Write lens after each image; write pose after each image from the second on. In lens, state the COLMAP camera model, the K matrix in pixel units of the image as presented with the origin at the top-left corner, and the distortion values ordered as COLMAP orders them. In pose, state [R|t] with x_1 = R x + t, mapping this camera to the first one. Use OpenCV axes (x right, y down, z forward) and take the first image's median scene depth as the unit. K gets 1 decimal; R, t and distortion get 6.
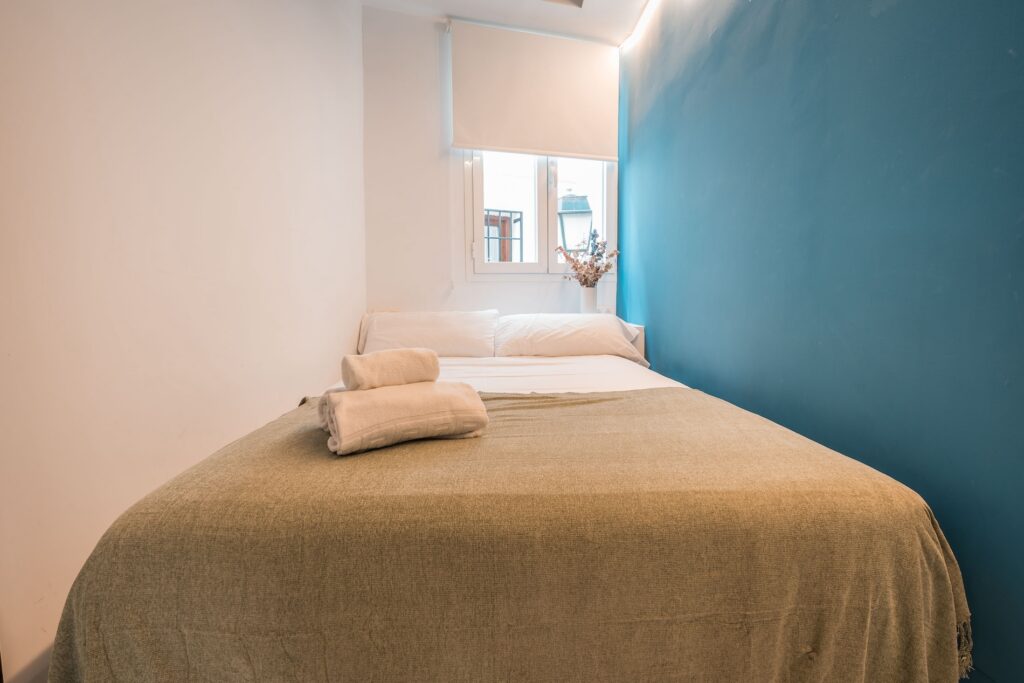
lens RADIAL K [[488.8, 0, 512.0], [0, 488.8, 341.5], [0, 0, 1]] dist [-0.003377, -0.000120]
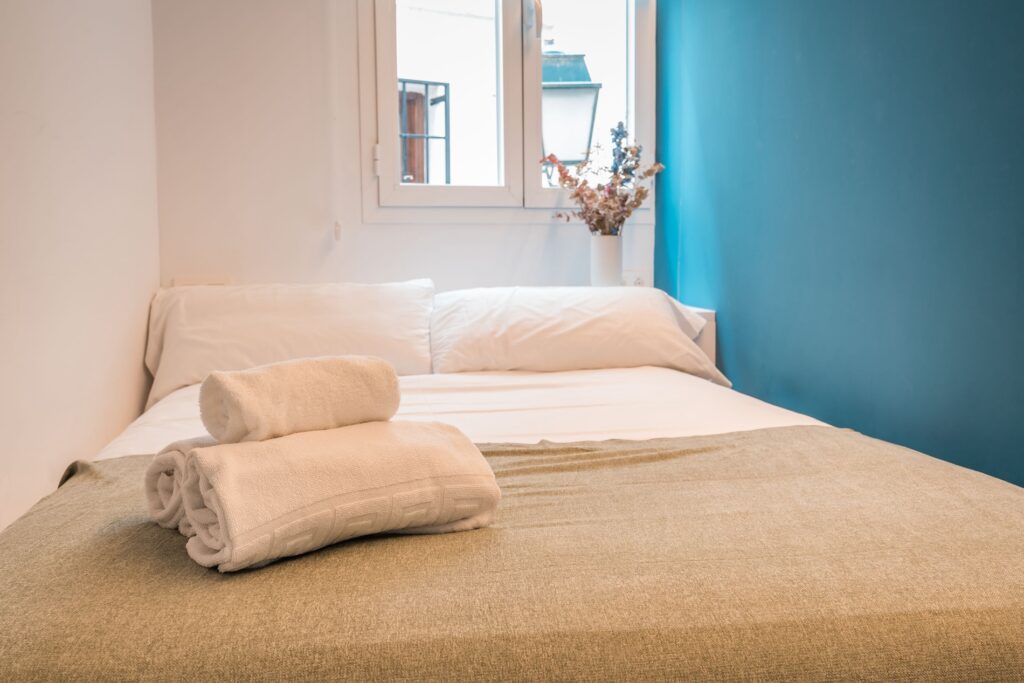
lens RADIAL K [[986.2, 0, 512.0], [0, 986.2, 341.5], [0, 0, 1]] dist [0.015434, 0.003660]
pose [[0.993226, -0.010888, 0.115683, -0.134569], [0.011225, 0.999934, -0.002260, 0.002902], [-0.115651, 0.003543, 0.993284, -0.023731]]
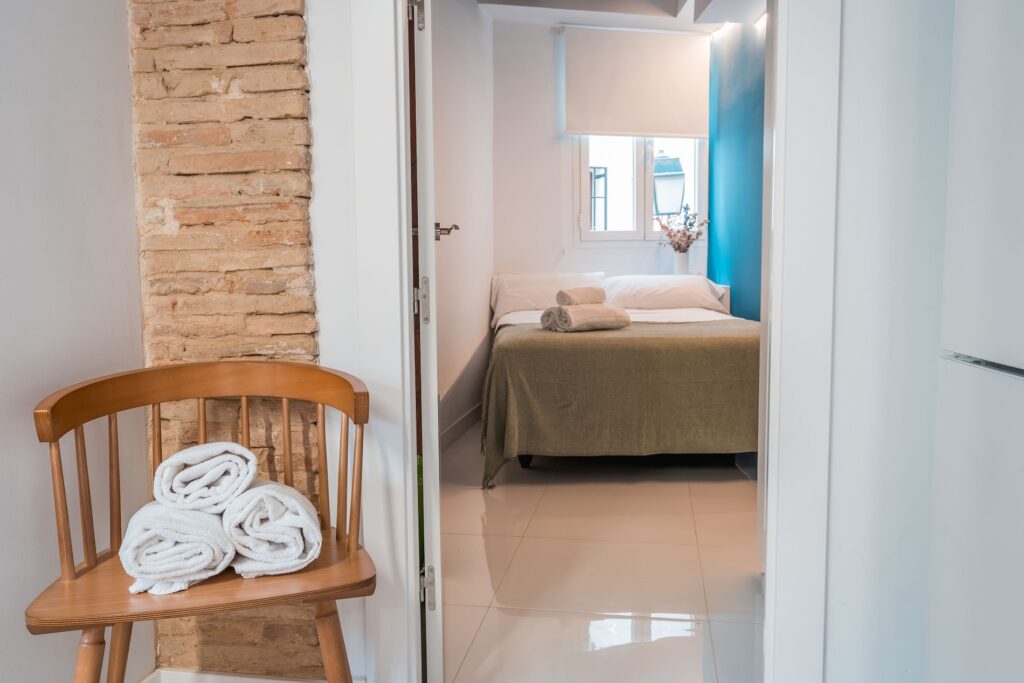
lens RADIAL K [[831.3, 0, 512.0], [0, 831.3, 341.5], [0, 0, 1]] dist [0.010250, 0.002265]
pose [[0.999048, 0.000513, -0.043613, -0.339769], [-0.000381, 0.999995, 0.003031, 0.201066], [0.043614, -0.003012, 0.999044, -2.116789]]
